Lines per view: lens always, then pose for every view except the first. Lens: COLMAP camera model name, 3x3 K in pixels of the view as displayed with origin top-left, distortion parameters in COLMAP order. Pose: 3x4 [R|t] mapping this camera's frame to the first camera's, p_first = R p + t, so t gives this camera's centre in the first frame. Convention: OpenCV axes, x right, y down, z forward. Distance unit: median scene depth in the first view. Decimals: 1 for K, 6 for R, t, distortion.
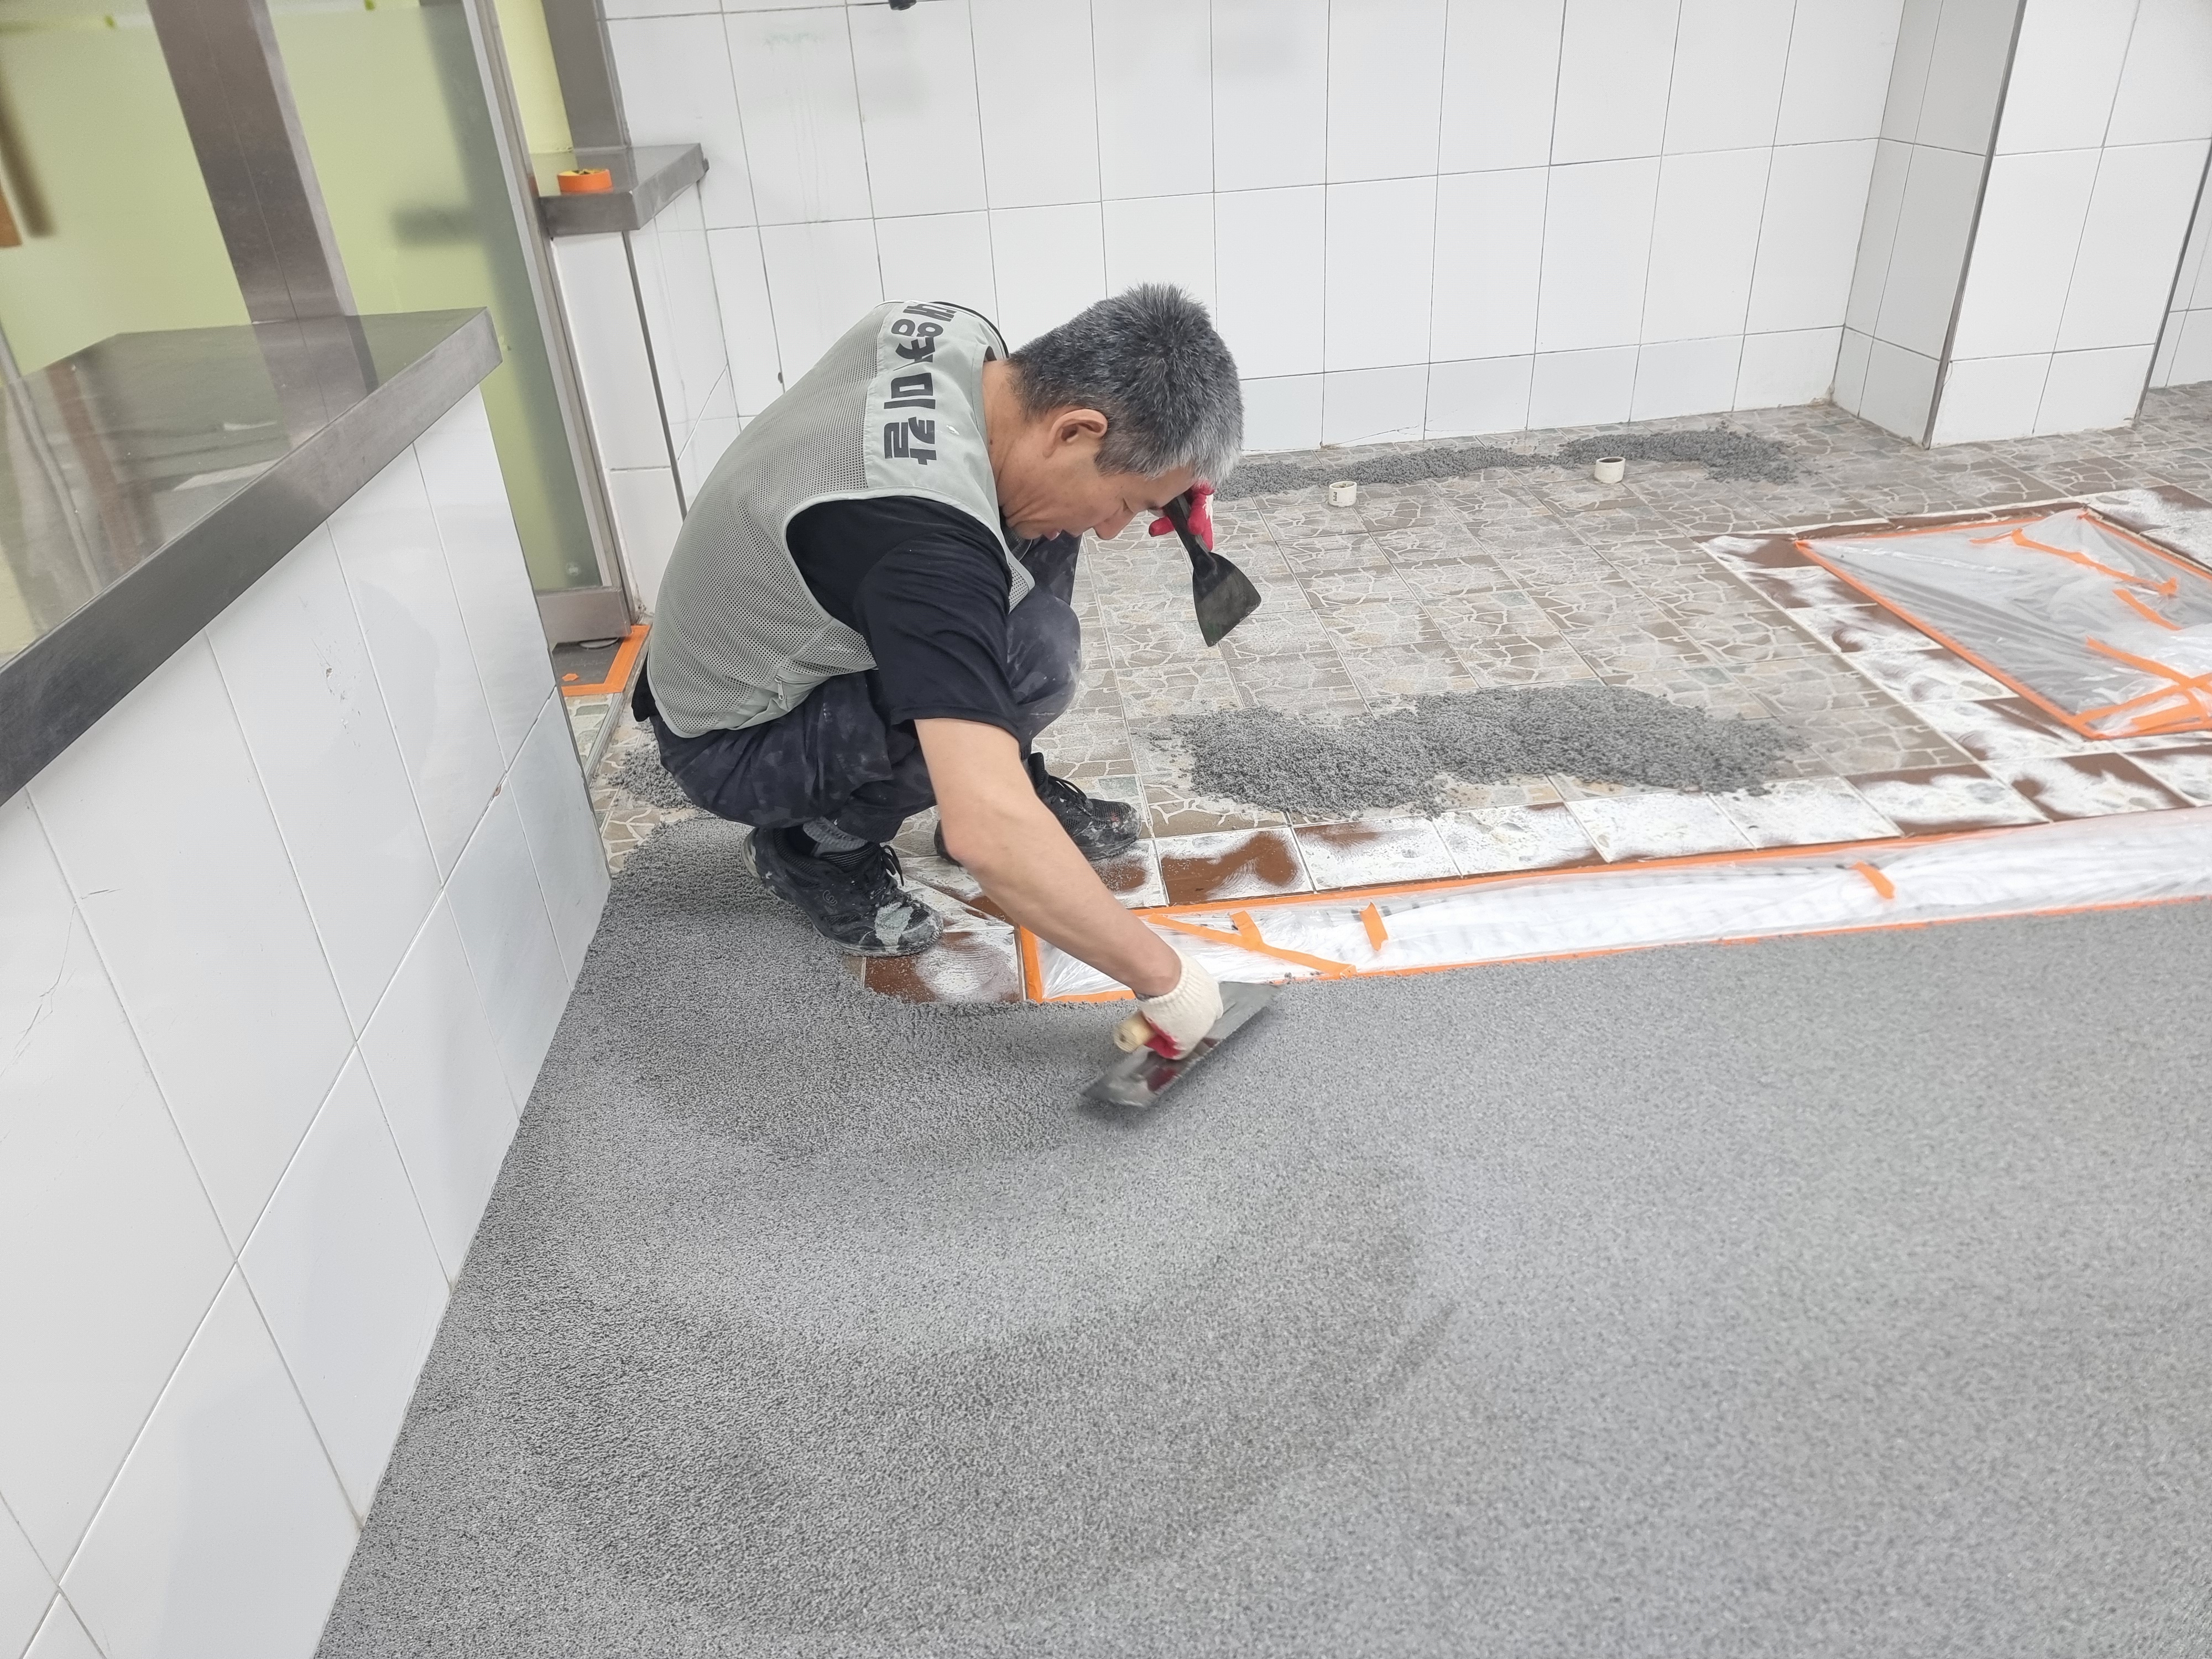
lens RADIAL K [[1527.1, 0, 1110.2], [0, 1527.1, 835.5], [0, 0, 1]] dist [0.078126, -0.063647]
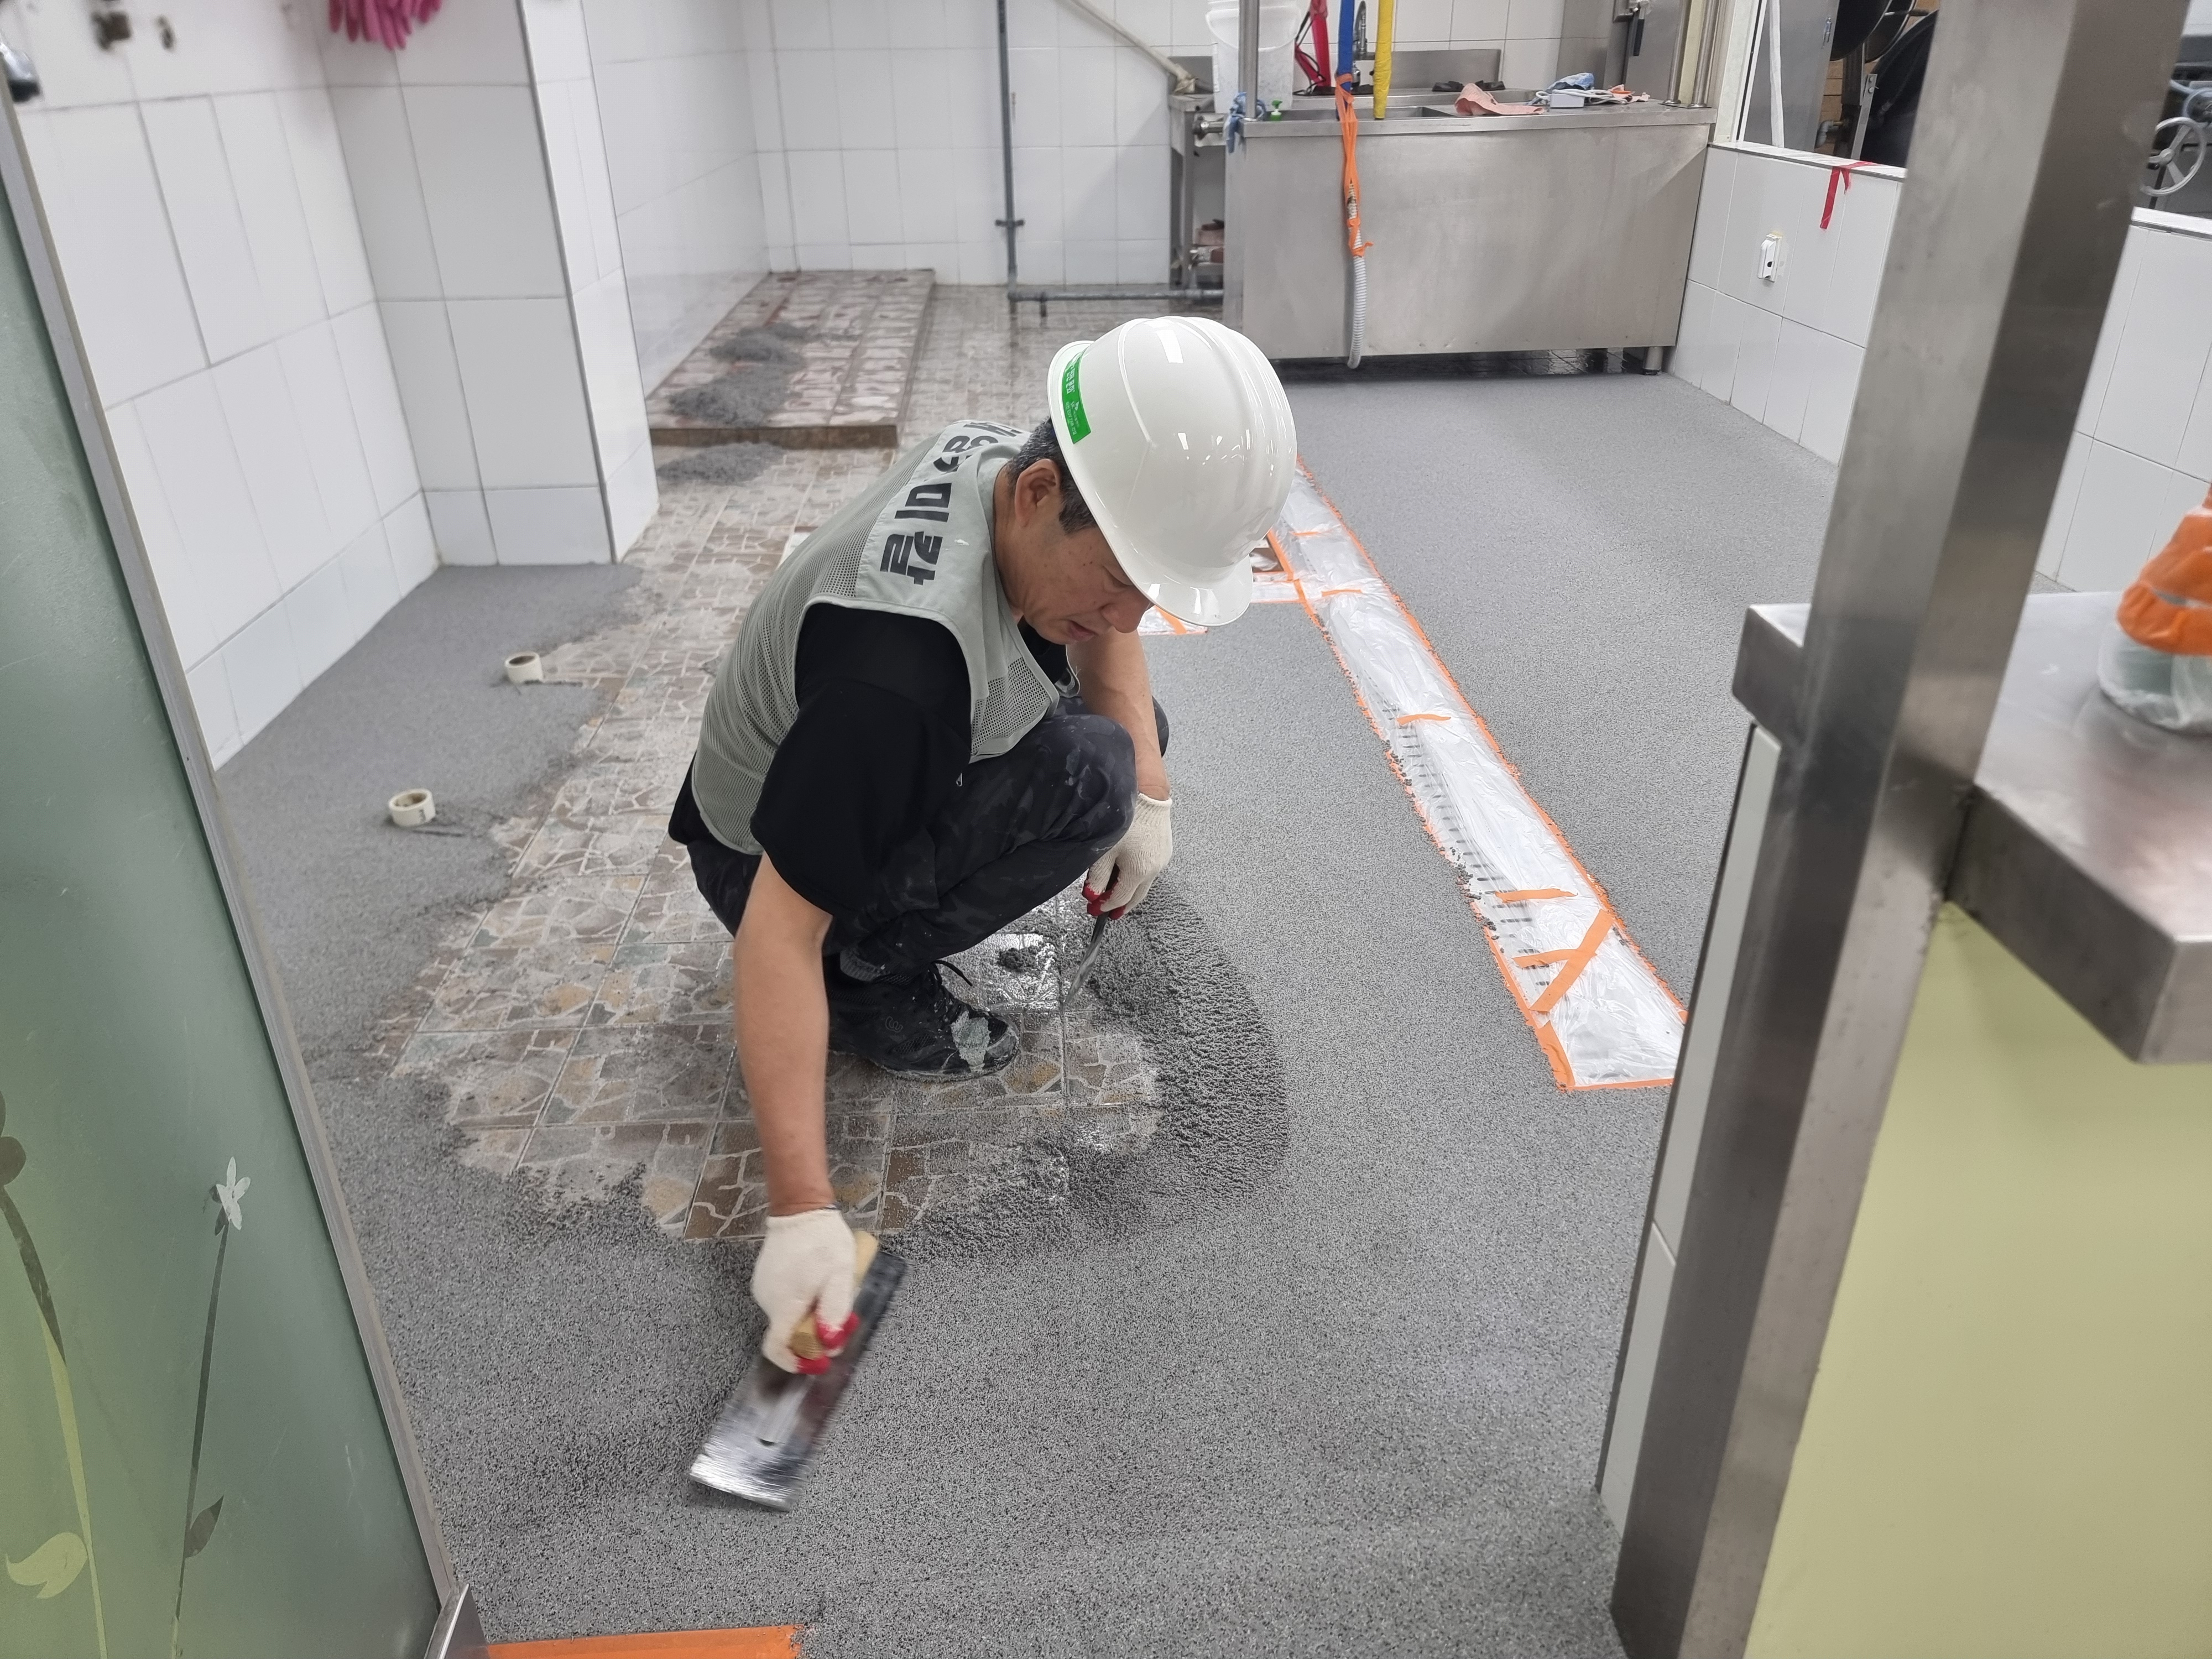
lens RADIAL K [[1579.5, 0, 1116.7], [0, 1579.5, 825.8], [0, 0, 1]] dist [0.047226, -0.043339]
pose [[0.045991, -0.400711, 0.915050, -0.527579], [0.500426, 0.802031, 0.326067, -0.306612], [-0.864557, 0.442919, 0.237412, 0.575623]]
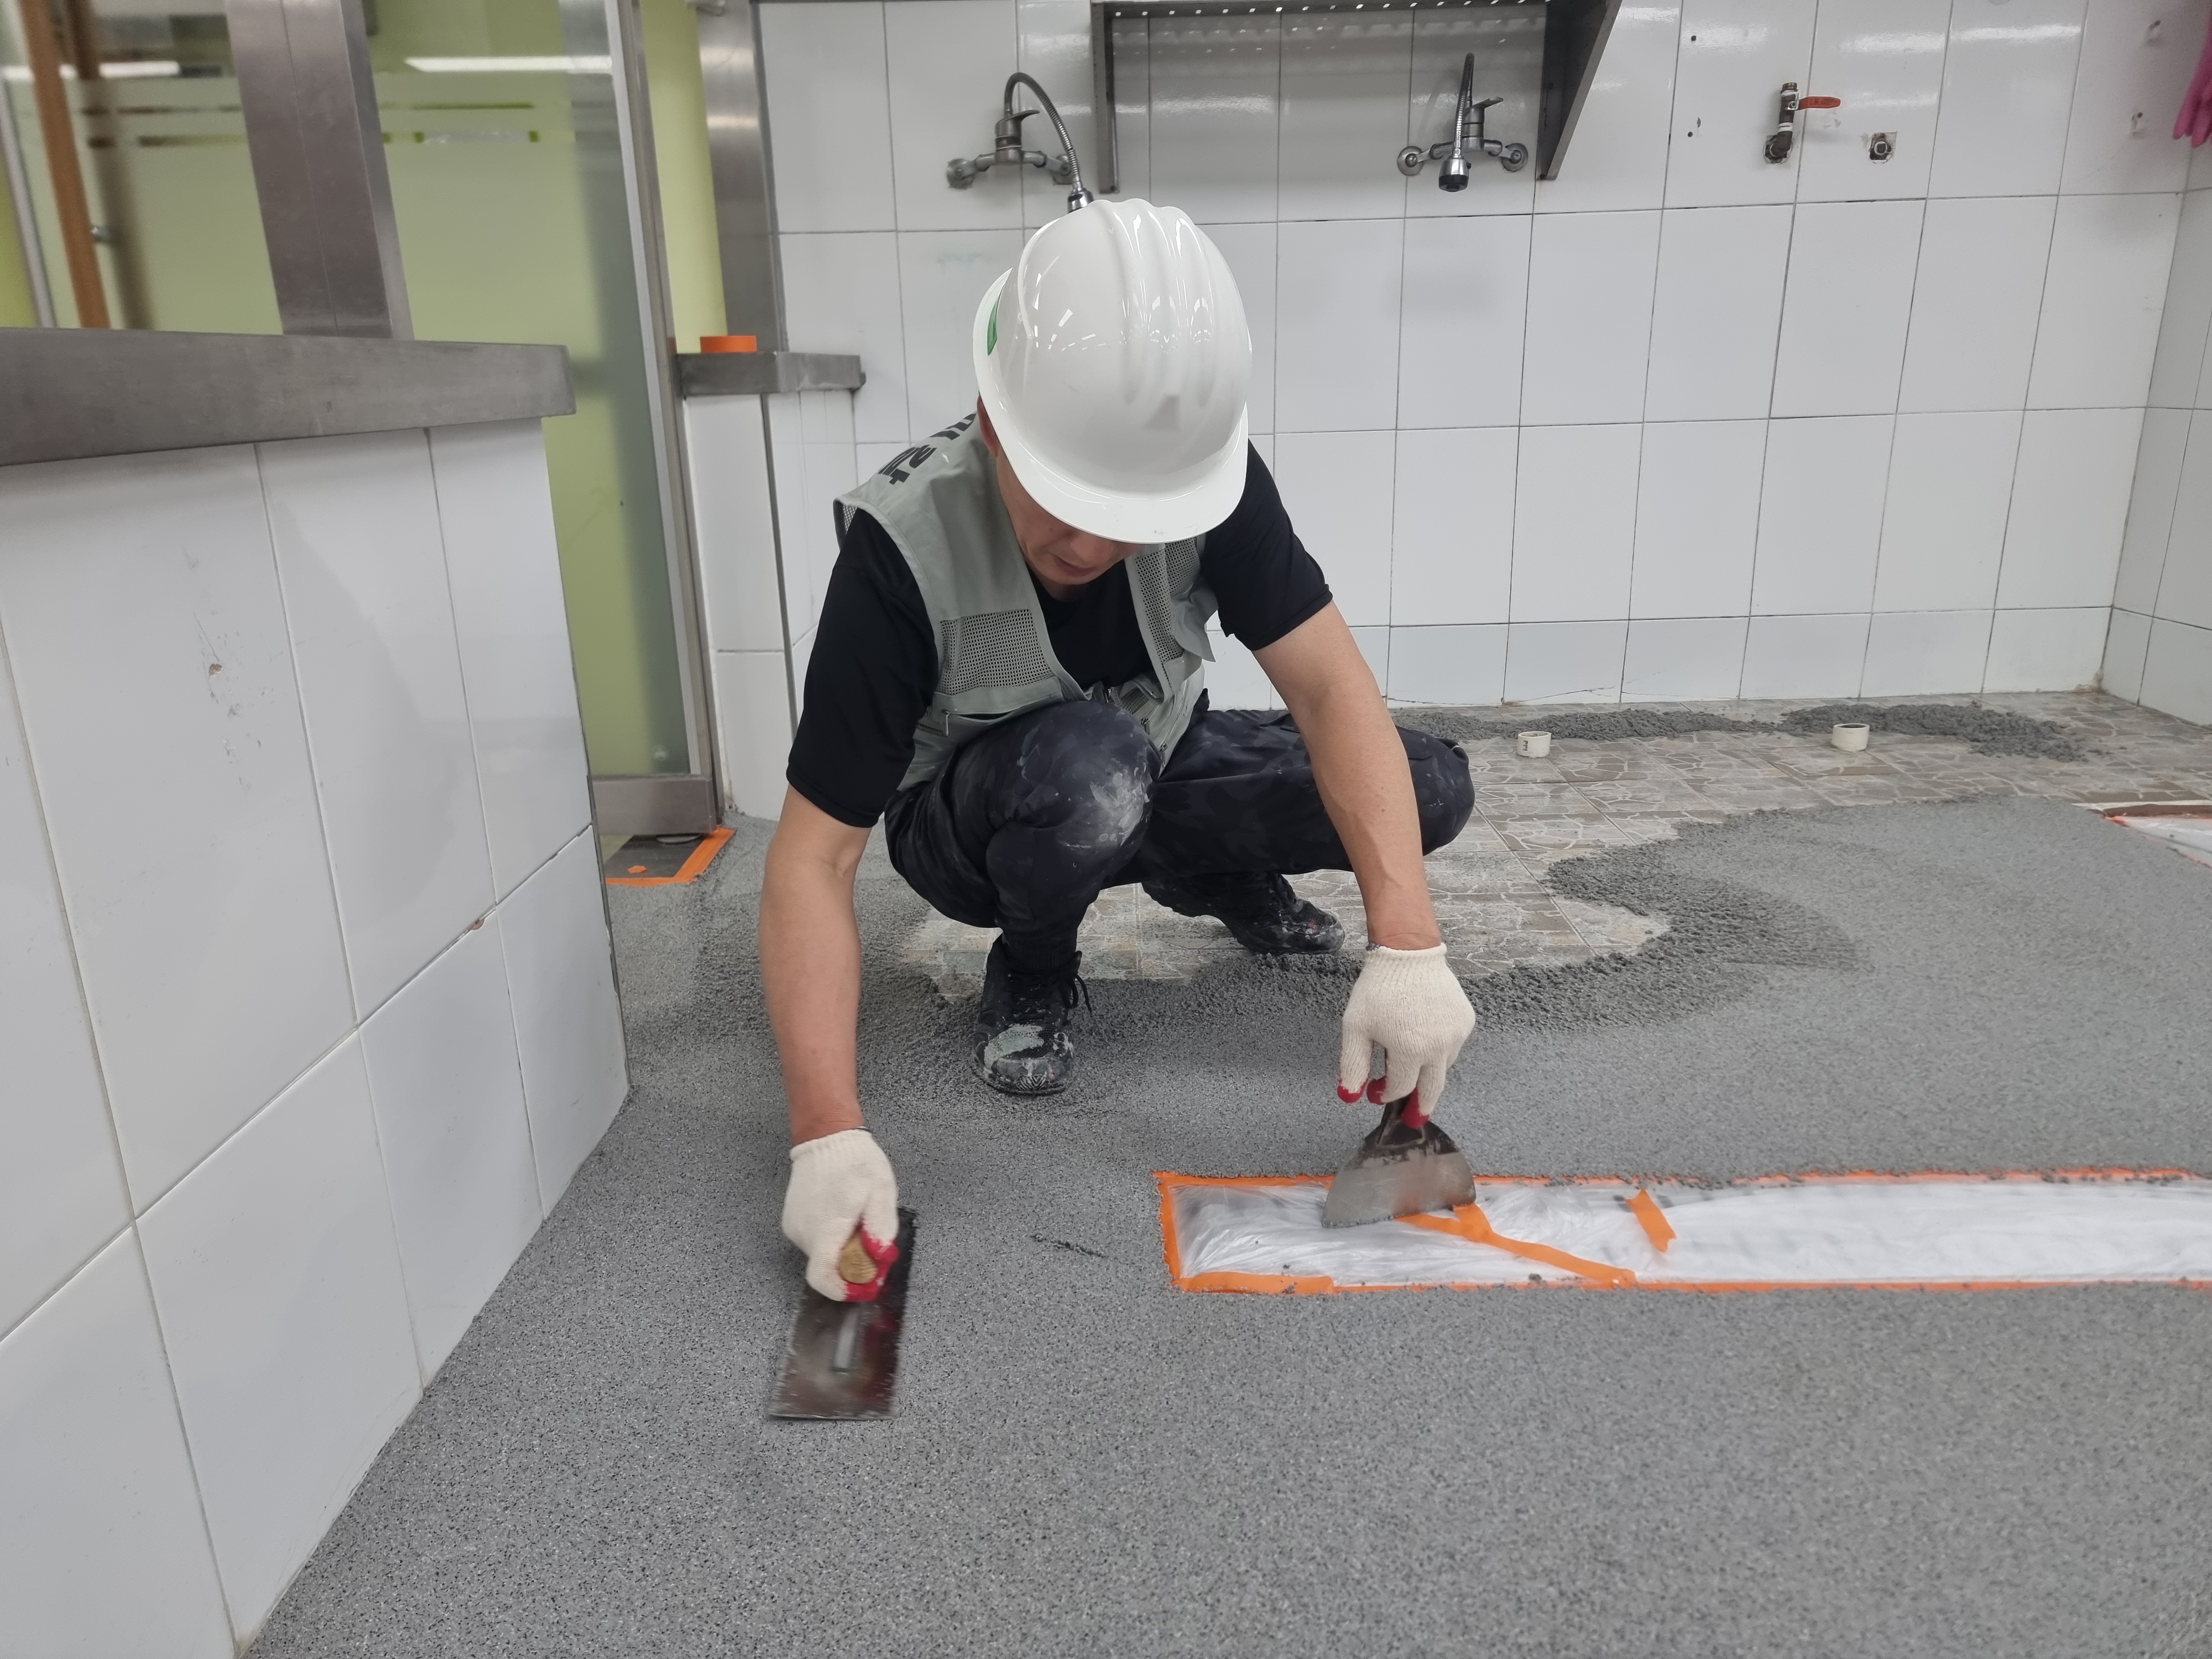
lens RADIAL K [[1533.8, 0, 1110.4], [0, 1533.8, 831.9], [0, 0, 1]] dist [0.092406, -0.074879]
pose [[0.995261, 0.060844, -0.075856, -0.019879], [-0.075774, 0.974151, -0.212809, 0.033514], [0.060947, 0.217549, 0.974145, 0.144186]]
